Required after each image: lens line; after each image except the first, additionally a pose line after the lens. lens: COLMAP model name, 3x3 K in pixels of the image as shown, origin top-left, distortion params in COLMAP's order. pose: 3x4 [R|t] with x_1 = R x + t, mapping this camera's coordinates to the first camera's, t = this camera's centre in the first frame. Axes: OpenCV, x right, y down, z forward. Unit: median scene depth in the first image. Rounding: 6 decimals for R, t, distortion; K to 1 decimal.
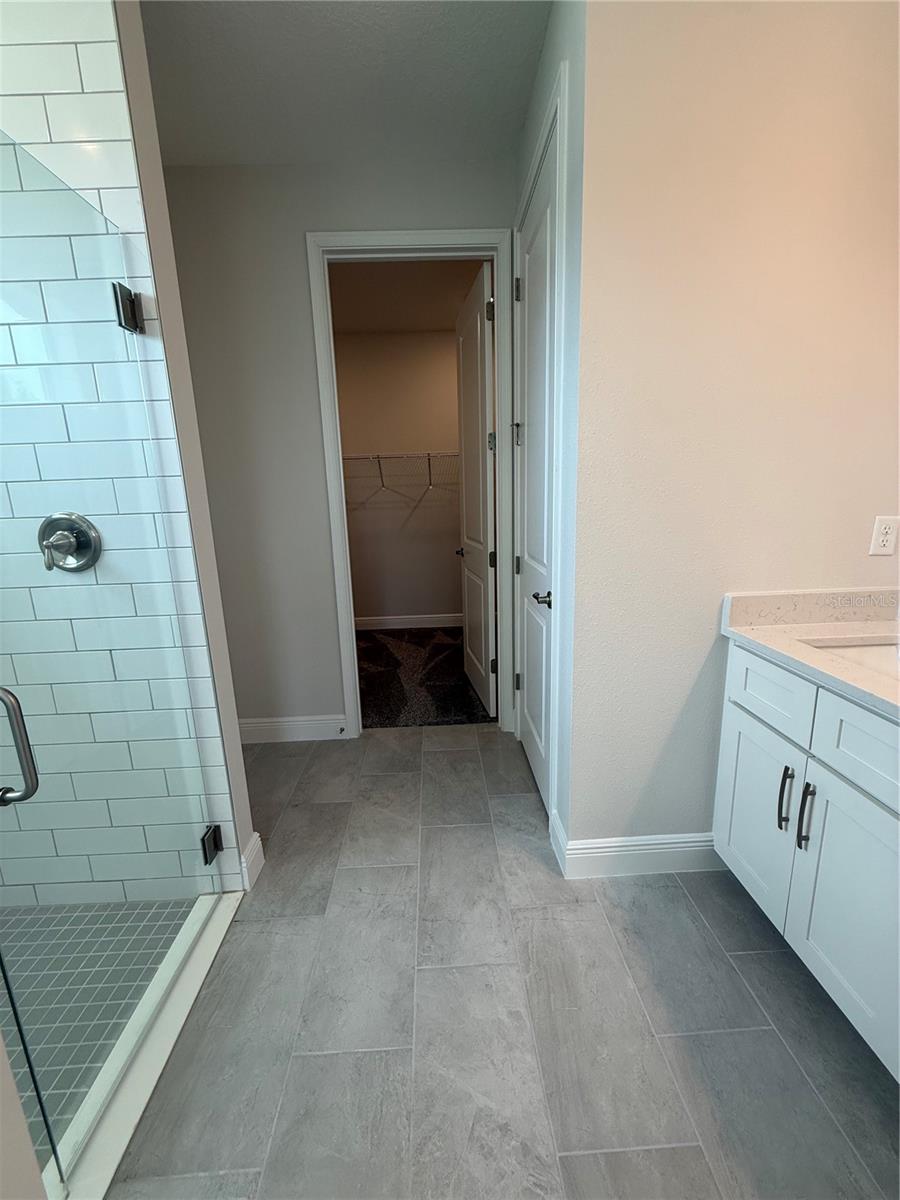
lens RADIAL K [[483.1, 0, 448.6], [0, 483.1, 597.3], [0, 0, 1]] dist [-0.000447, 0.000301]
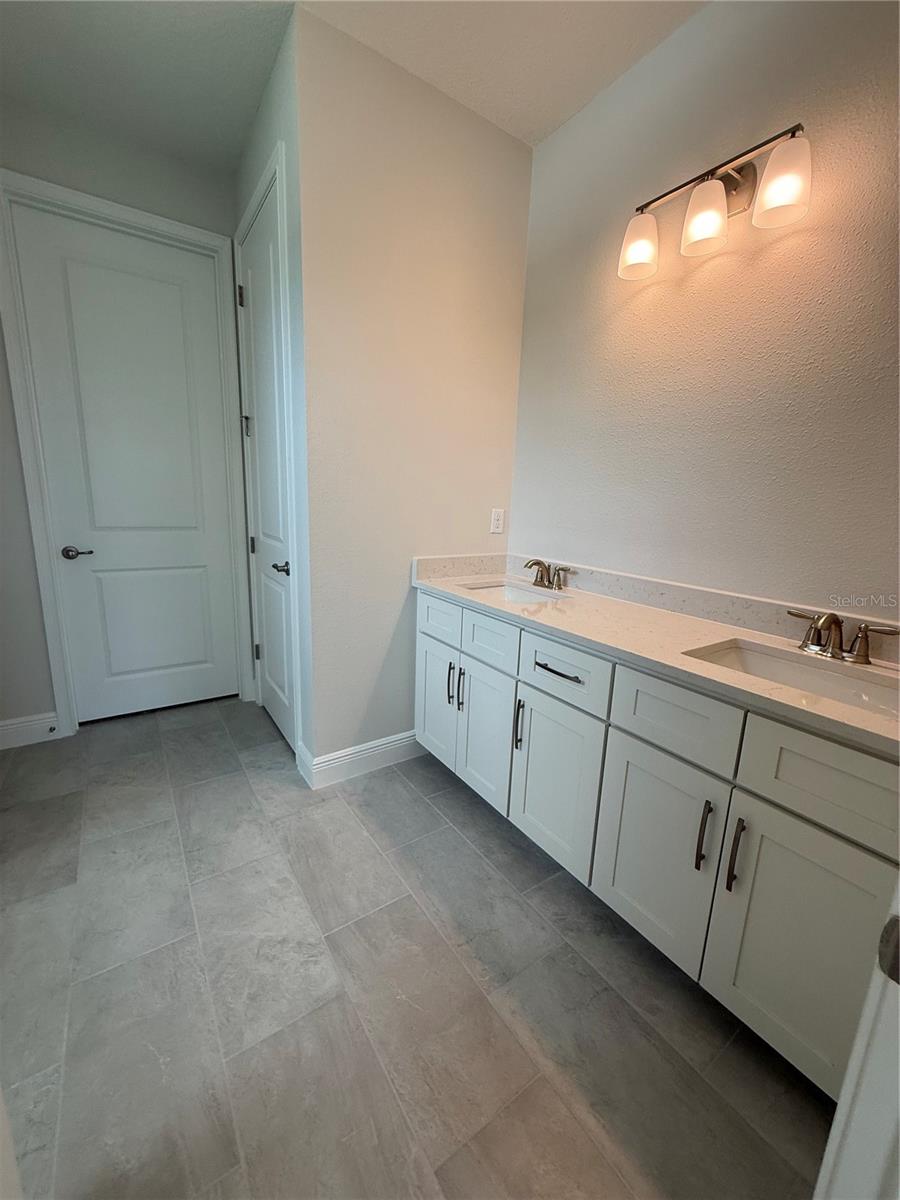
lens RADIAL K [[483.1, 0, 447.8], [0, 483.1, 599.5], [0, 0, 1]] dist [-0.000447, 0.000301]
pose [[0.846944, -0.049260, 0.529395, -0.105069], [0.046831, 0.998740, 0.018011, 0.088835], [-0.529615, 0.009537, 0.848184, -0.261919]]
